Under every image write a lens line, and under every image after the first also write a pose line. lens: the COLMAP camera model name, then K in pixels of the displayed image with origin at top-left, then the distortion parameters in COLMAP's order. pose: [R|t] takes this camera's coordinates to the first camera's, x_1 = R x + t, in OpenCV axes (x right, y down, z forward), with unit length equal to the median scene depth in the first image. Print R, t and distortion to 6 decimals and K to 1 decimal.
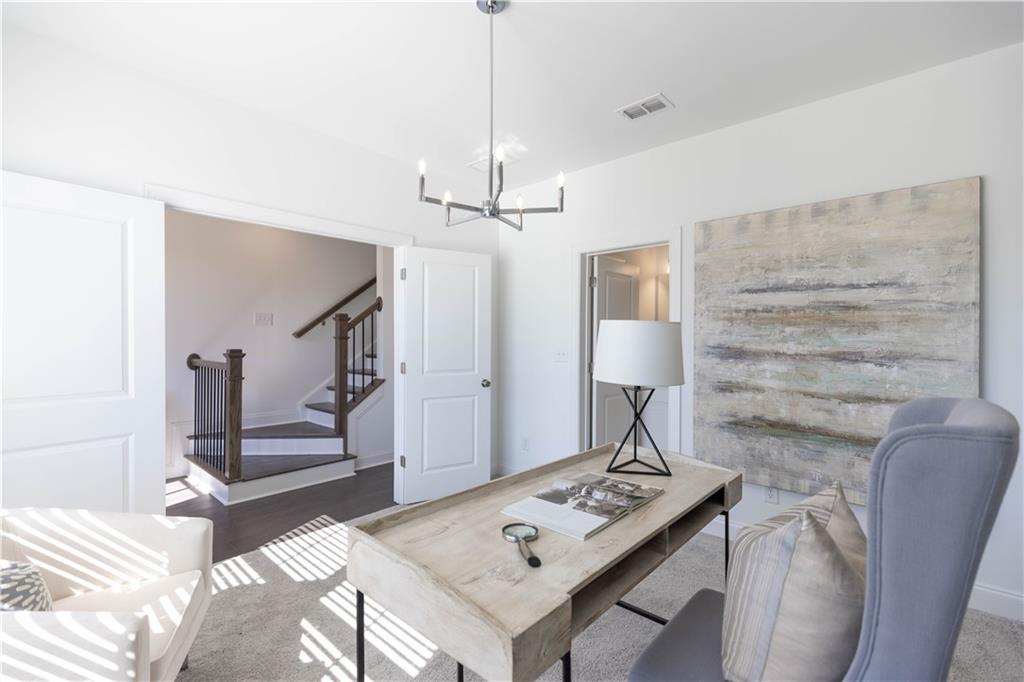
lens RADIAL K [[454.4, 0, 508.4], [0, 454.4, 340.4], [0, 0, 1]] dist [0.003316, 0.000460]
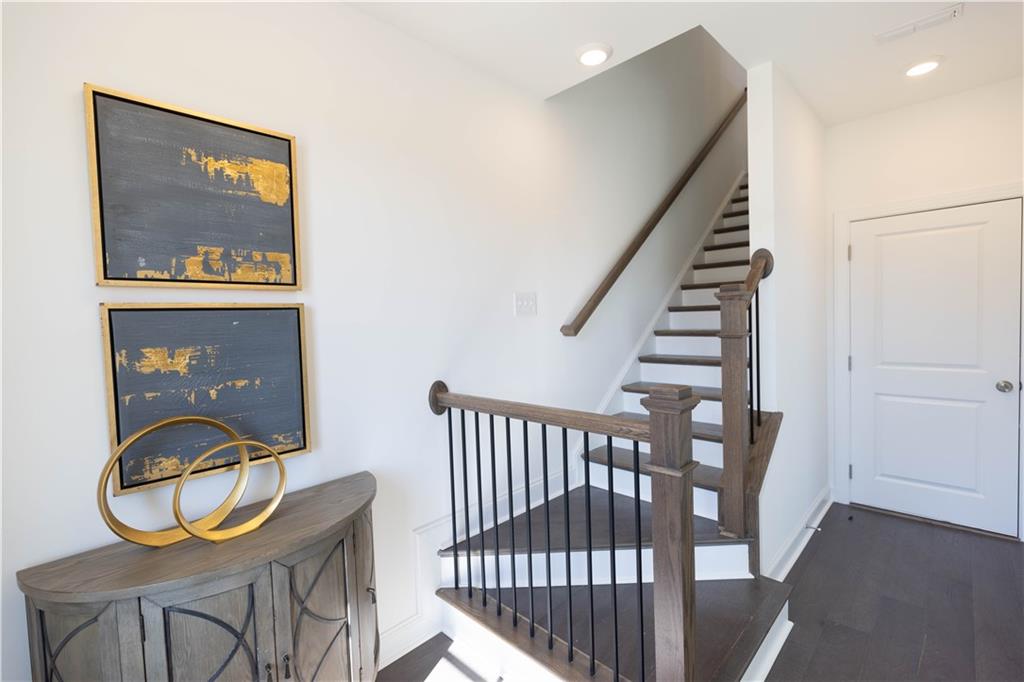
lens RADIAL K [[454.4, 0, 507.2], [0, 454.4, 338.6], [0, 0, 1]] dist [0.003316, 0.000460]
pose [[0.997663, -0.039269, -0.055910, -0.931546], [0.041526, 0.998344, 0.039798, -0.052354], [0.054254, -0.042026, 0.997642, 0.825425]]
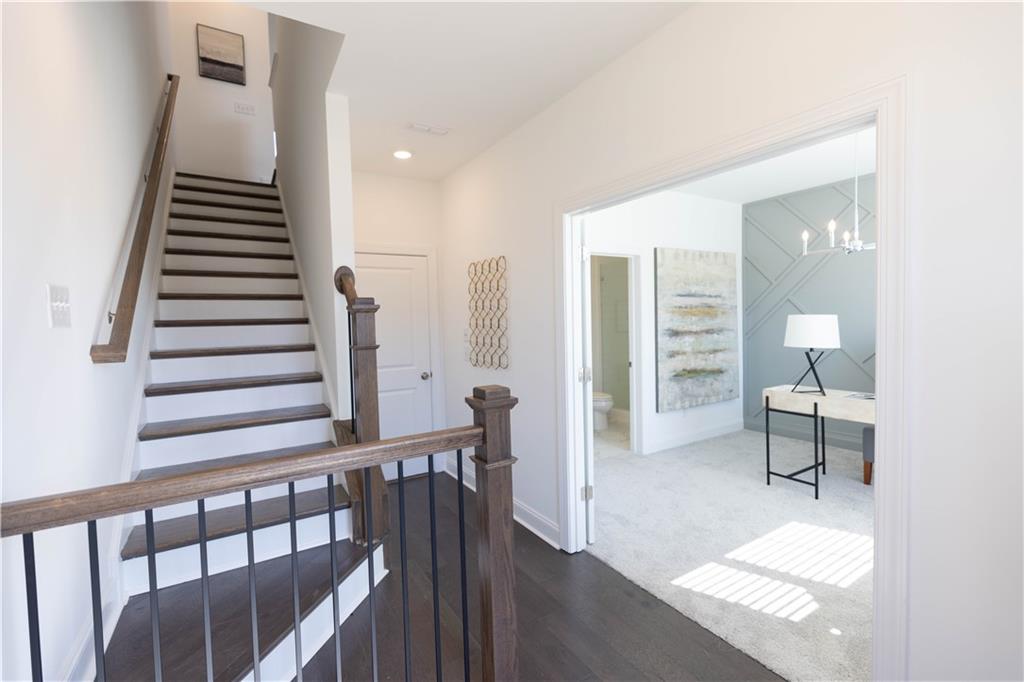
lens RADIAL K [[454.4, 0, 505.6], [0, 454.4, 335.5], [0, 0, 1]] dist [0.003316, 0.000460]
pose [[0.286739, -0.049574, 0.956725, -1.305026], [0.035943, 0.998514, 0.040966, -0.054129], [-0.957334, 0.022641, 0.288095, 1.170346]]
